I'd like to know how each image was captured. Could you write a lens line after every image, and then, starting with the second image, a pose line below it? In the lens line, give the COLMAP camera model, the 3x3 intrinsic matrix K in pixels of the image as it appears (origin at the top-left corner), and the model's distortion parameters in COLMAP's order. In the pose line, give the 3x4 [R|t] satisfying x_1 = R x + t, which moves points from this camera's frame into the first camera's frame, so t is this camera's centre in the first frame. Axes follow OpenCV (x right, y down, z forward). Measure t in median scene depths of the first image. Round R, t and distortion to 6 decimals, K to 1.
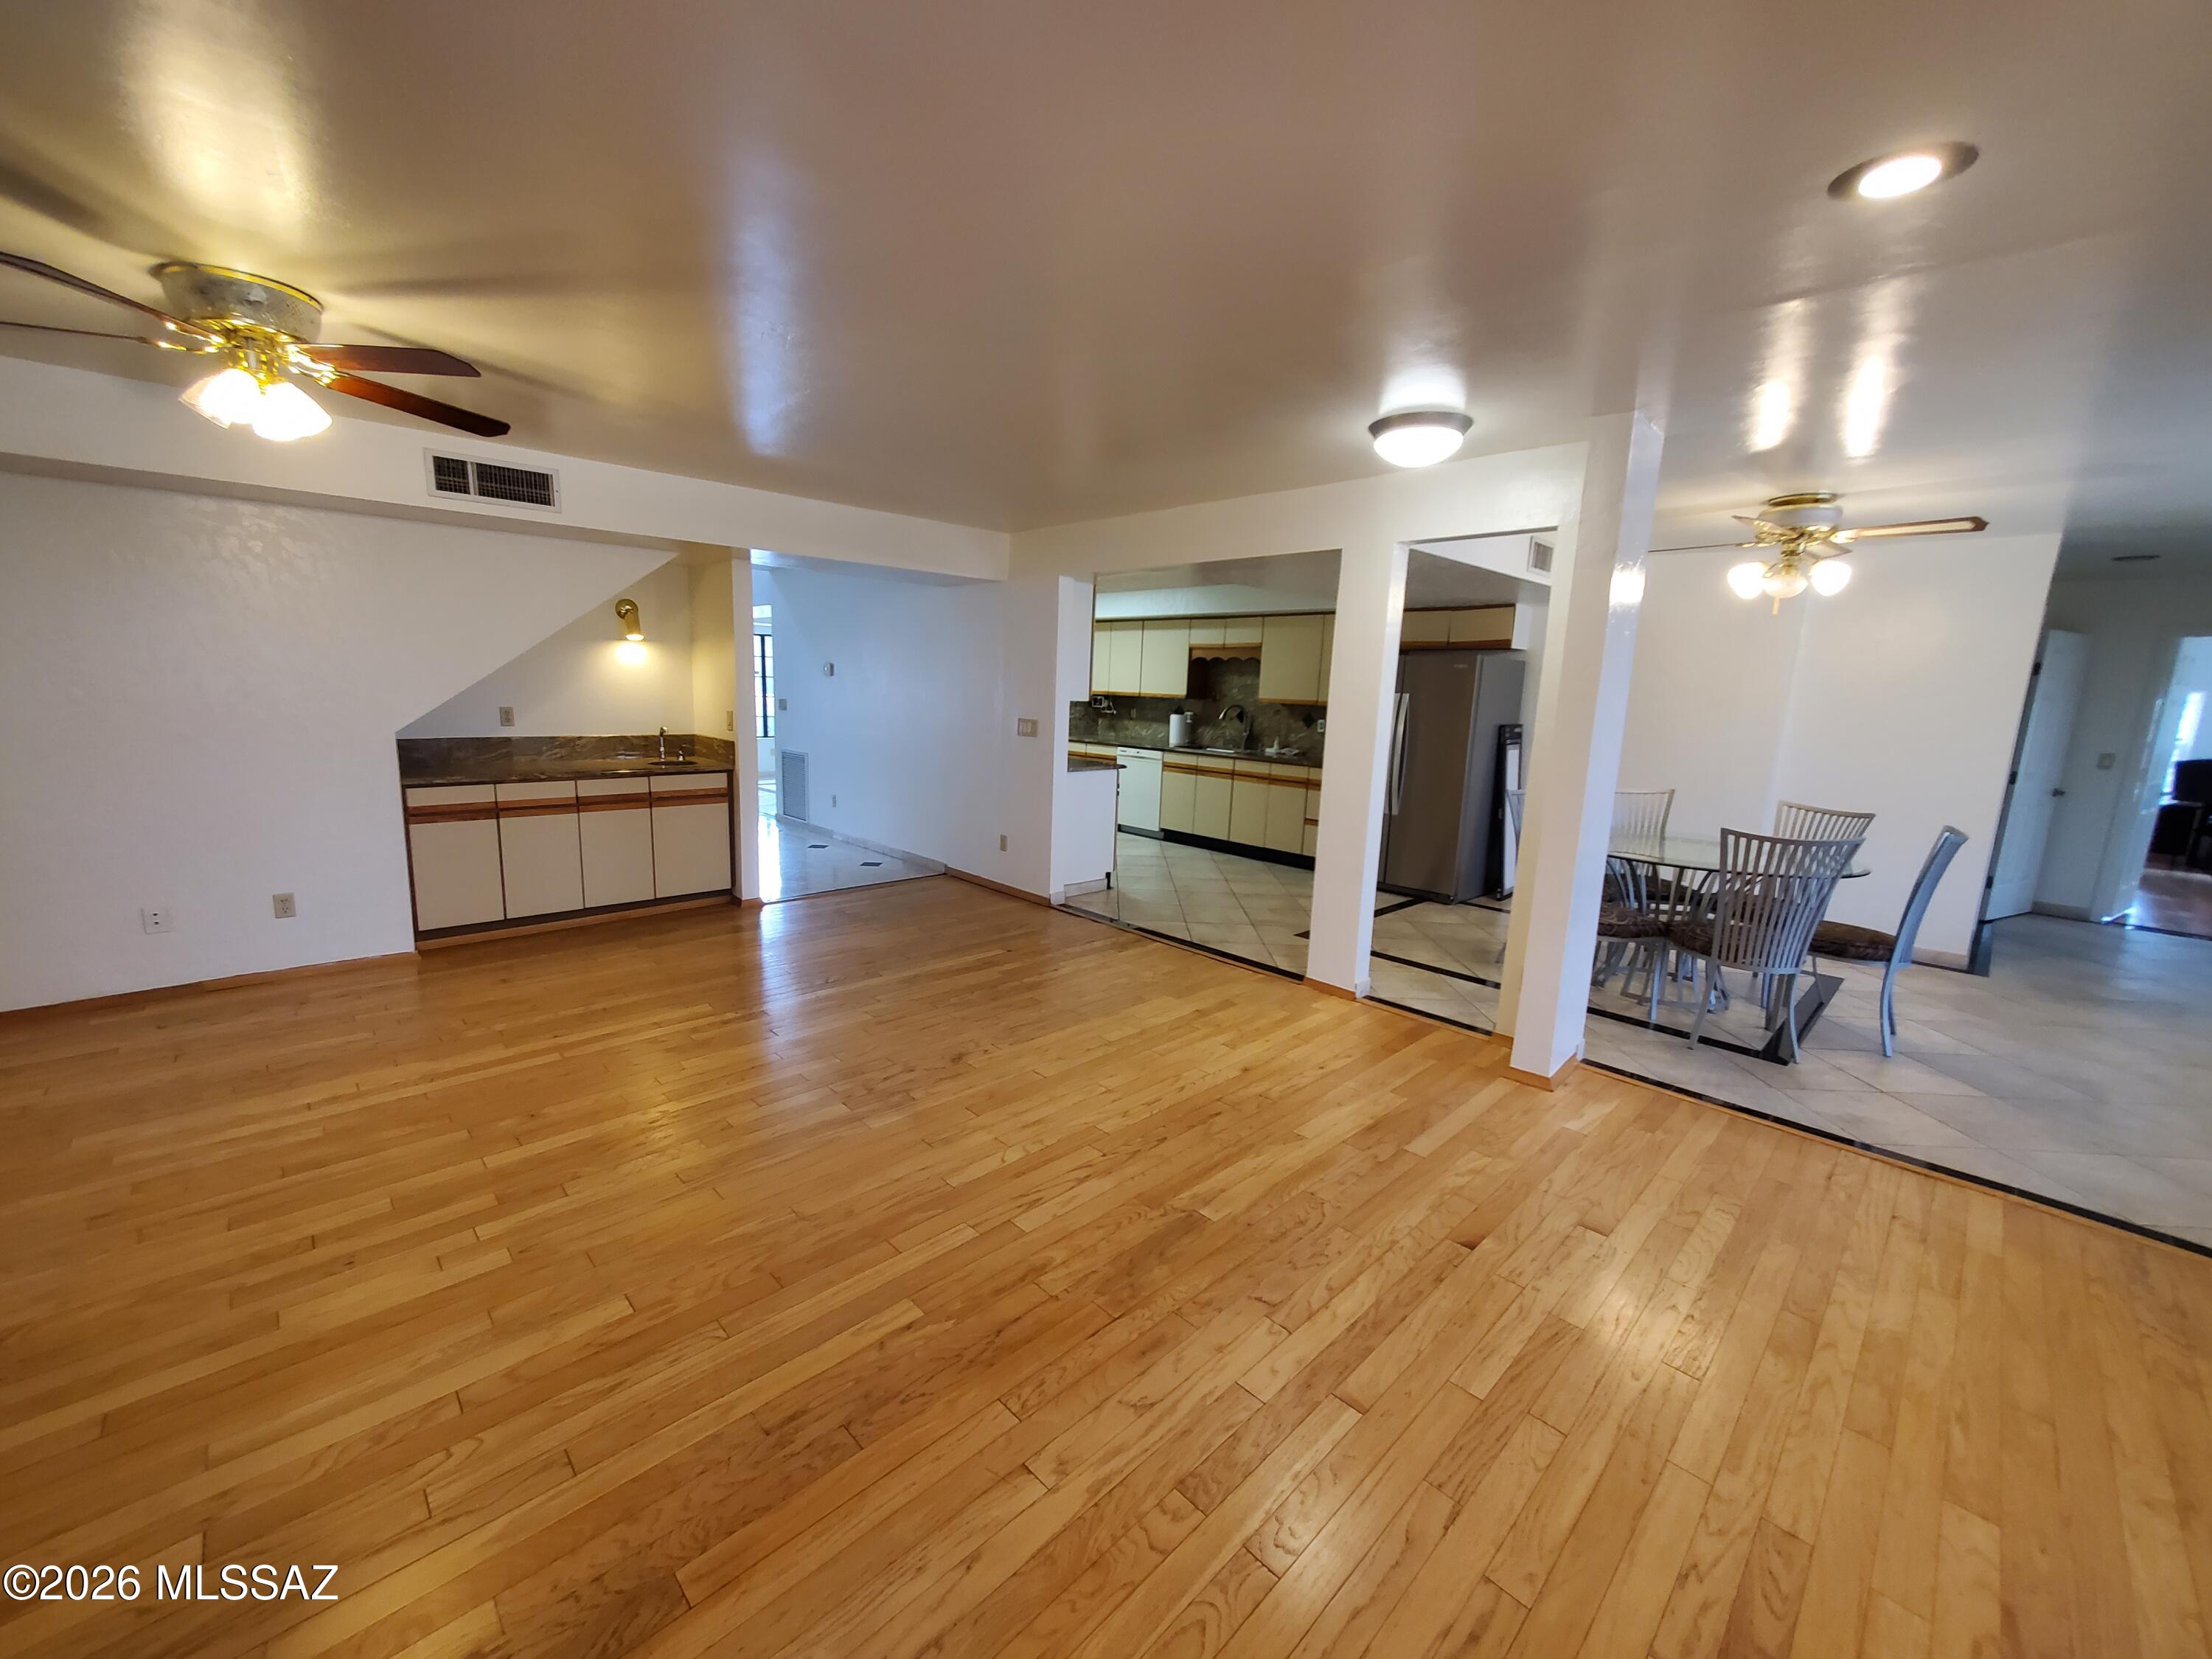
lens RADIAL K [[880.5, 0, 1096.7], [0, 880.5, 830.7], [0, 0, 1]] dist [0.007683, -0.000247]
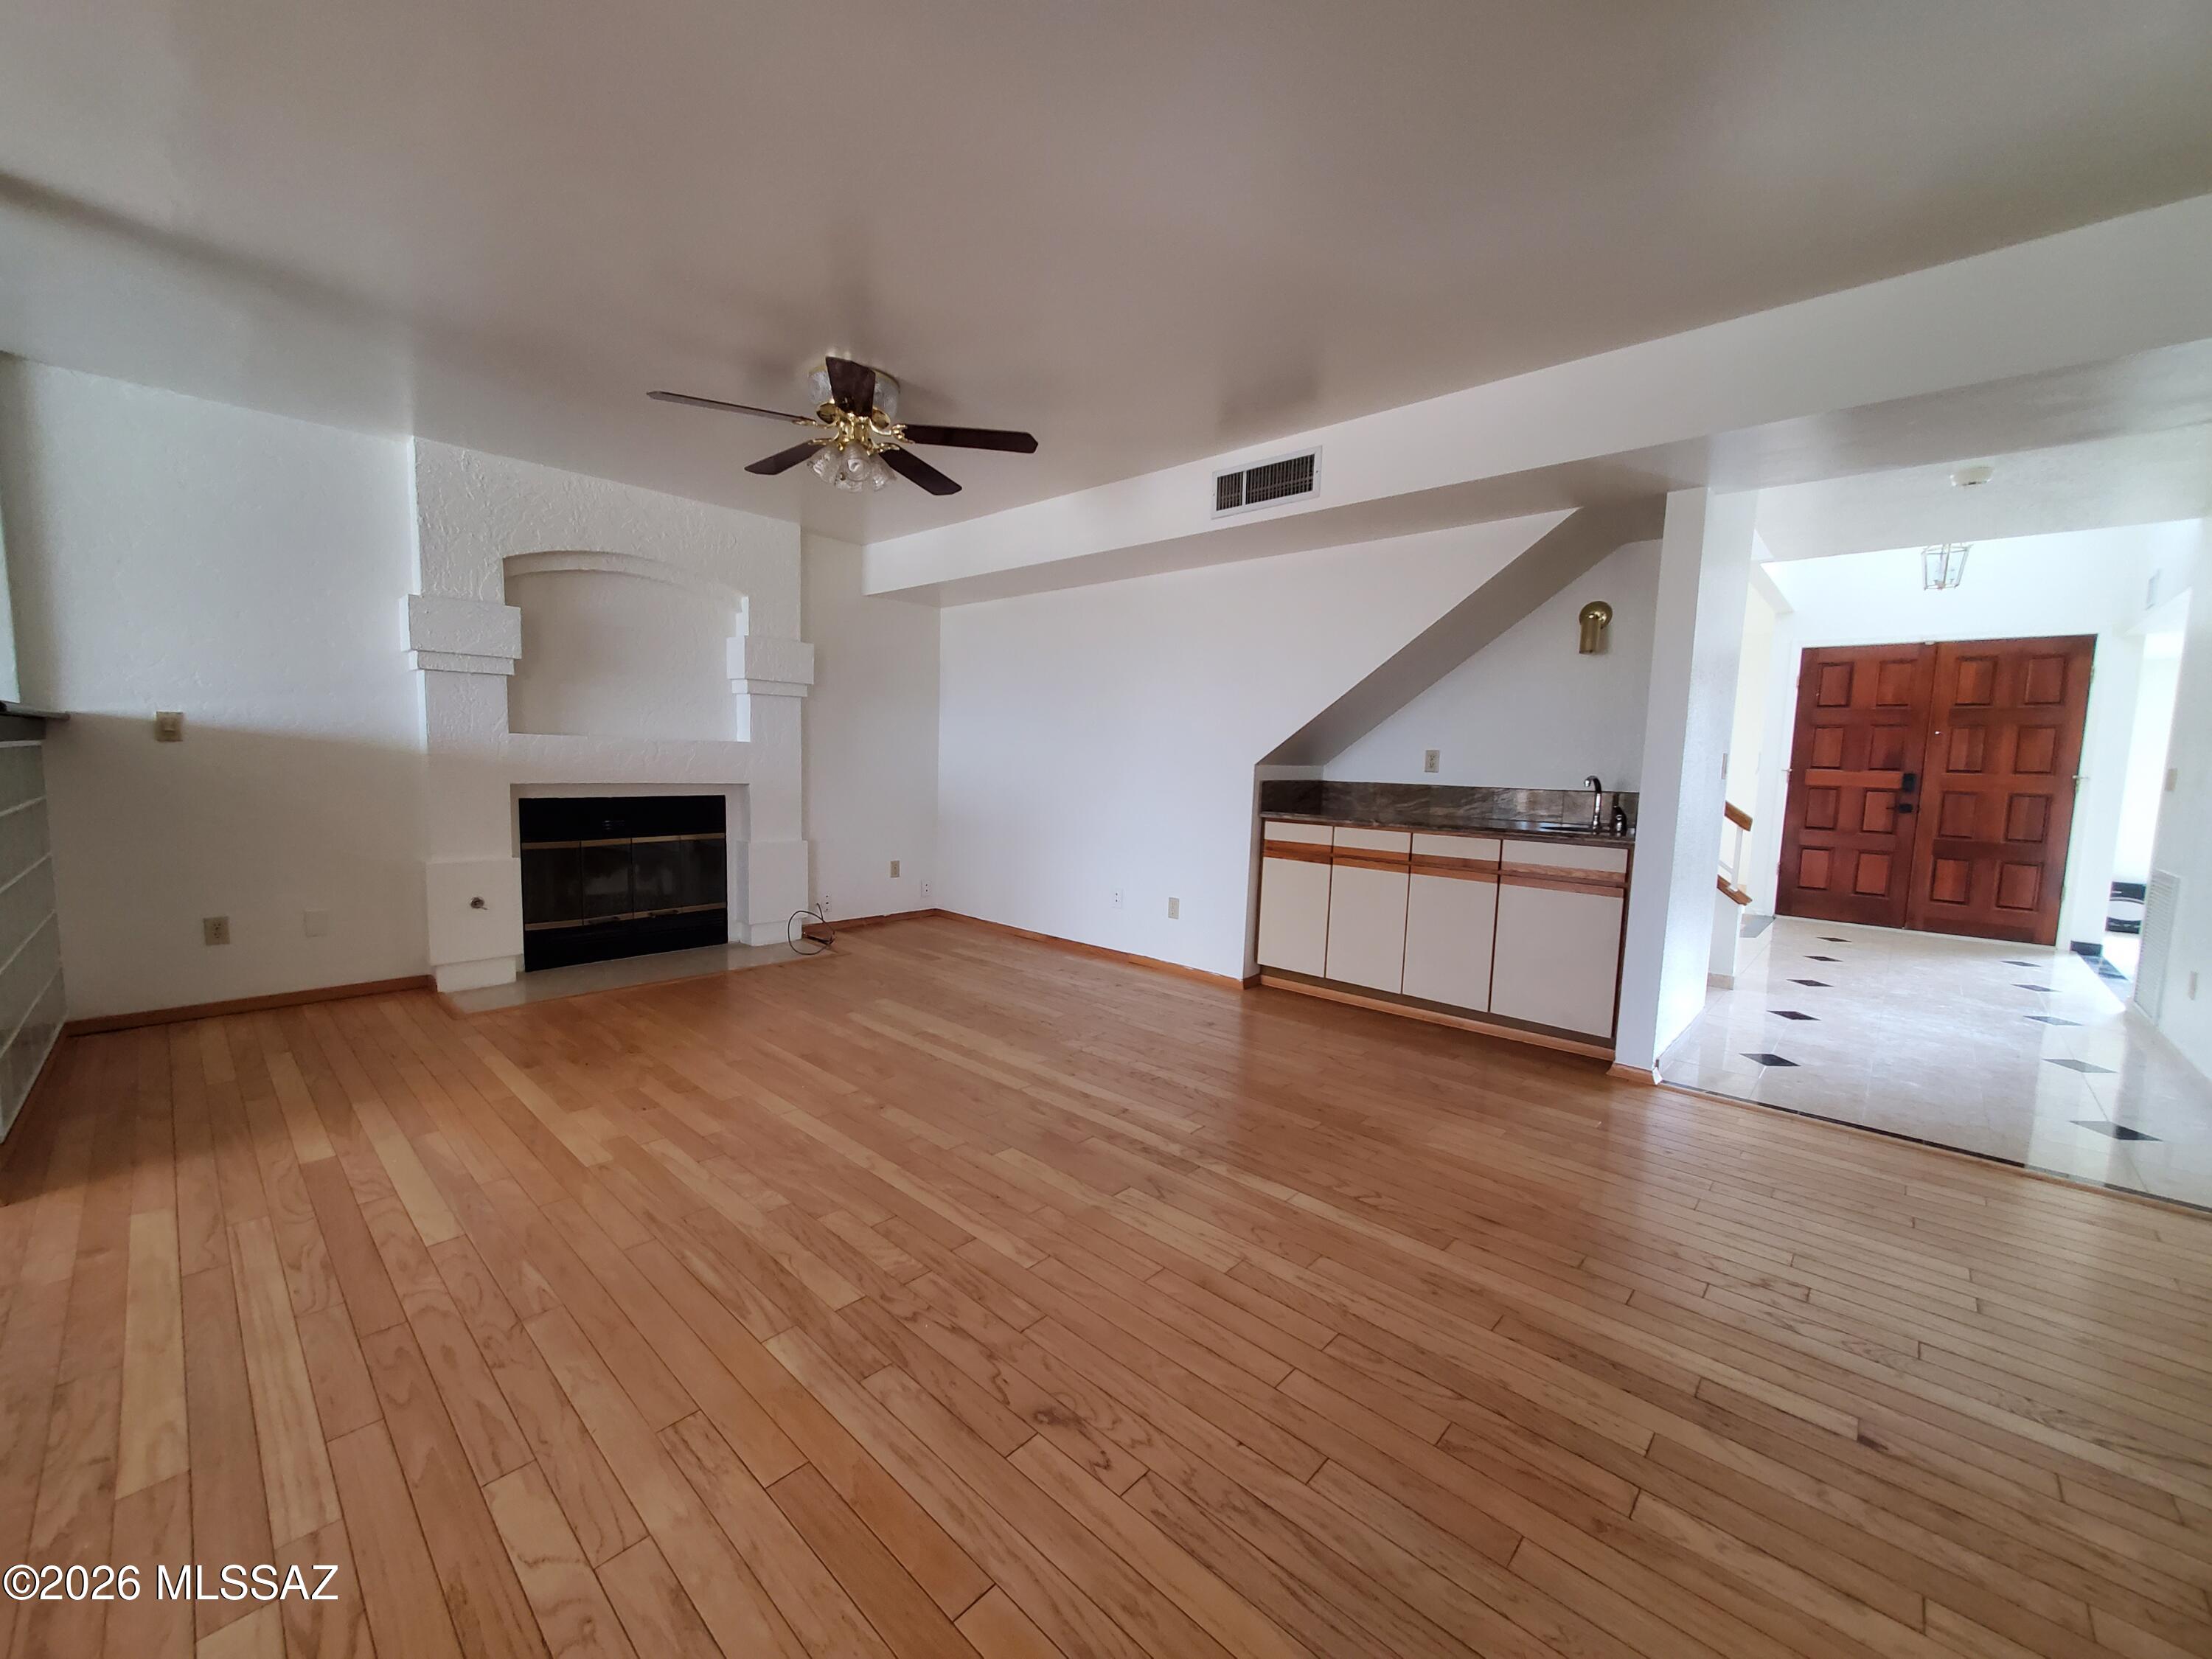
lens RADIAL K [[880.5, 0, 1102.6], [0, 880.5, 834.5], [0, 0, 1]] dist [0.007683, -0.000247]
pose [[0.040850, 0.056804, -0.997549, 0.237421], [-0.192134, 0.980197, 0.047948, -0.048459], [0.980518, 0.189704, 0.050955, 0.831244]]
